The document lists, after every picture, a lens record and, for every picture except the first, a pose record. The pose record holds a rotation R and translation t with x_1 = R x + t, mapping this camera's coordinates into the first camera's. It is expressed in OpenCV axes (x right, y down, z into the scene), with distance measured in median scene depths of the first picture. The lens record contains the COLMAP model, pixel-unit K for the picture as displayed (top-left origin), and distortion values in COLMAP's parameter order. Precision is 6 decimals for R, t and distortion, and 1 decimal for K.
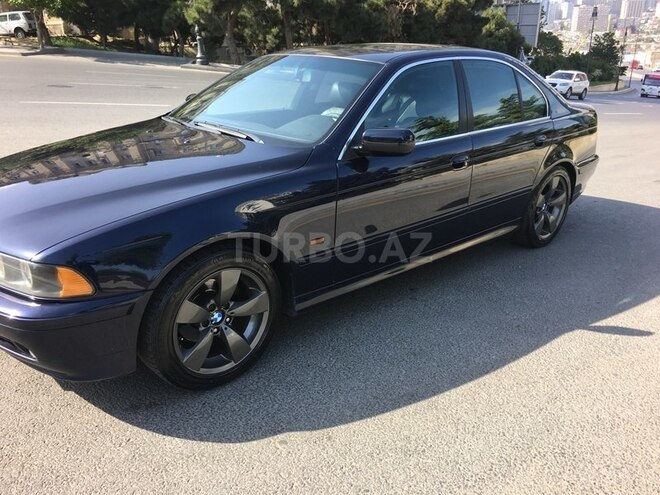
lens RADIAL K [[557.6, 0, 330.0], [0, 557.6, 247.5], [0, 0, 1]] dist [0.067112, -0.082680]
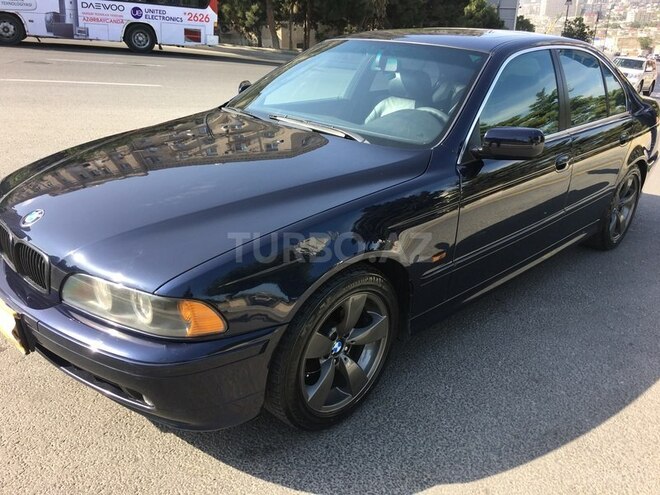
lens RADIAL K [[555.9, 0, 330.0], [0, 555.9, 247.5], [0, 0, 1]] dist [0.080653, -0.122136]
pose [[0.998755, 0.002272, 0.049839, -0.242547], [-0.003943, 0.999432, 0.033470, -0.056132], [-0.049735, -0.033625, 0.998196, 0.129358]]
